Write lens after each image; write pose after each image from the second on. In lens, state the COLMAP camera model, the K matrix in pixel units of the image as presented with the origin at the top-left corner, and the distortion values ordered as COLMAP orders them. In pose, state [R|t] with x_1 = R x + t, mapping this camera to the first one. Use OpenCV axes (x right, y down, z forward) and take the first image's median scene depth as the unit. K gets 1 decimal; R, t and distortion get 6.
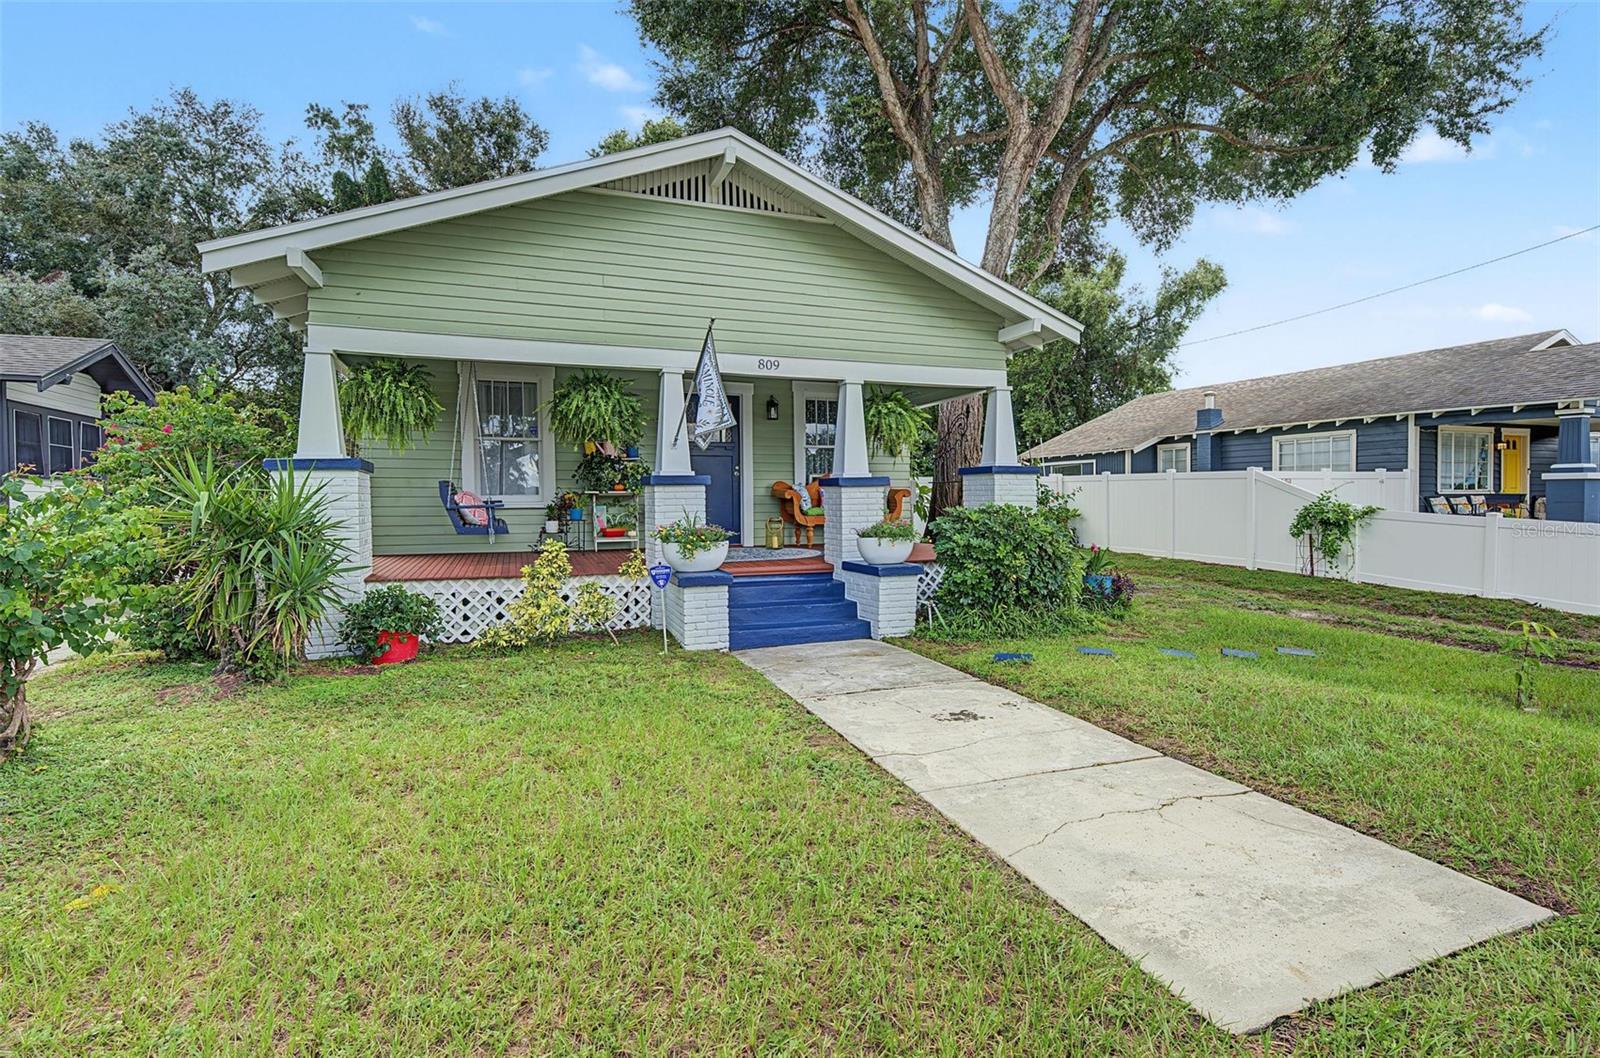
lens RADIAL K [[763.8, 0, 800.4], [0, 763.8, 521.2], [0, 0, 1]] dist [0.000788, 0.000154]
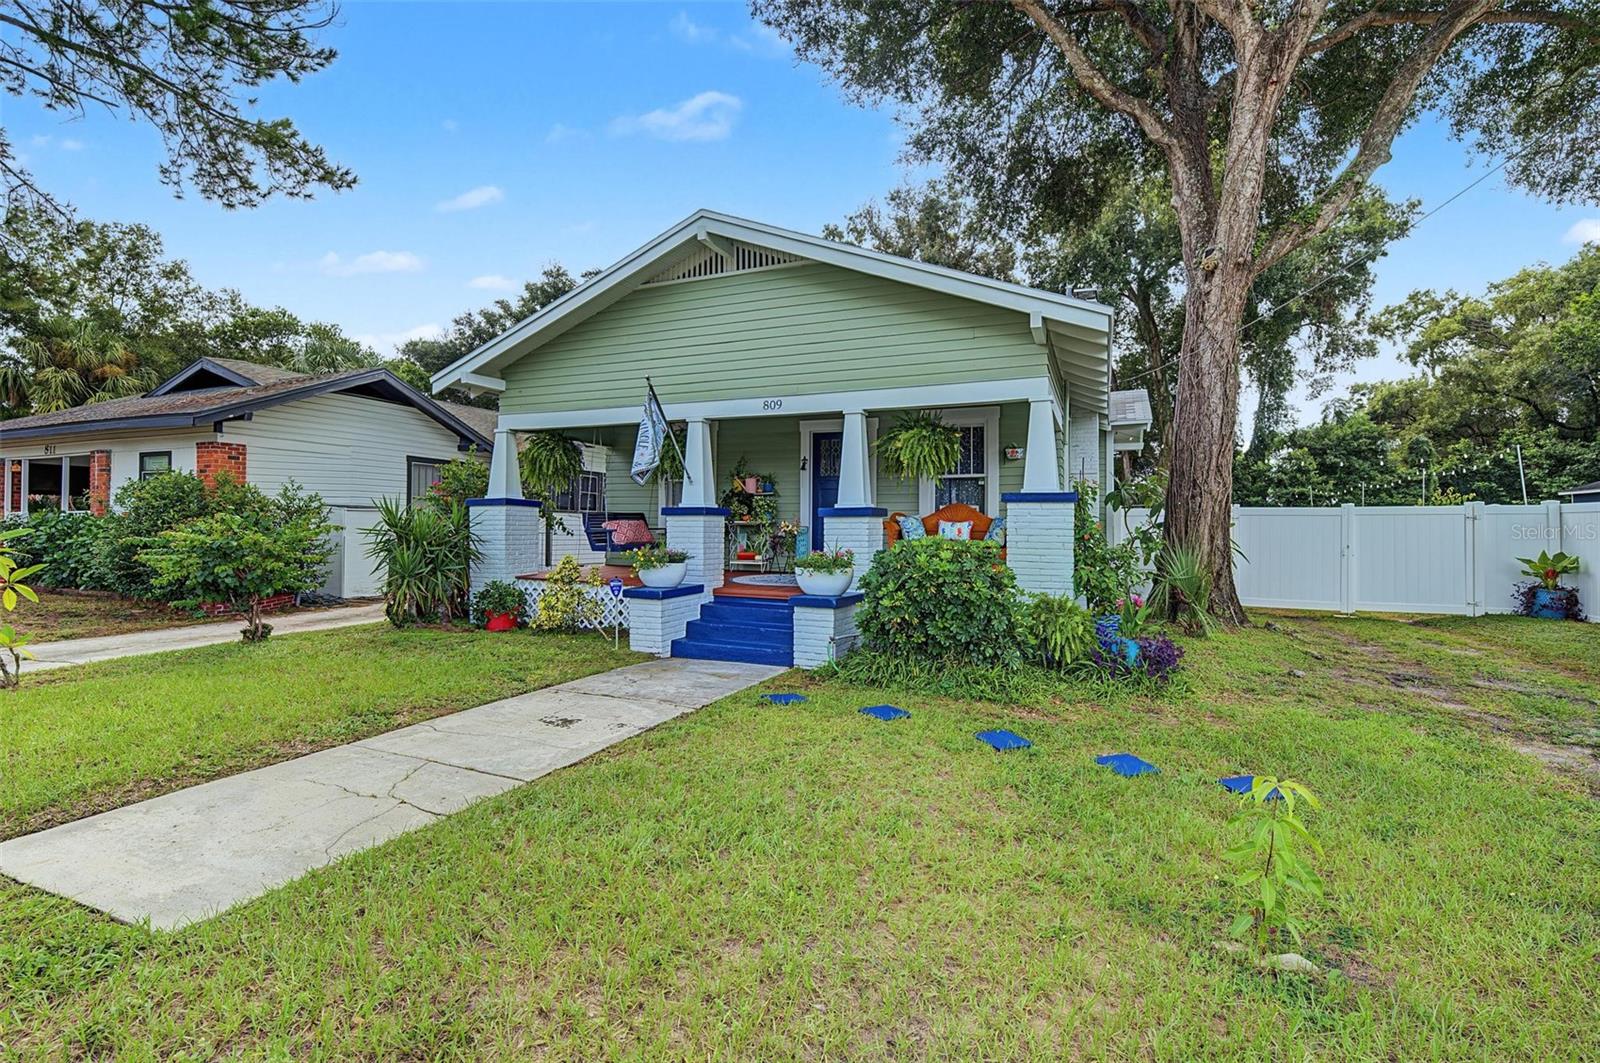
lens RADIAL K [[747.1, 0, 802.3], [0, 747.1, 528.8], [0, 0, 1]] dist [0.004318, -0.001303]
pose [[0.705954, 0.012244, -0.708152, 0.840964], [-0.036948, 0.999126, -0.019558, -0.010981], [0.707293, 0.039972, 0.705789, 0.325069]]
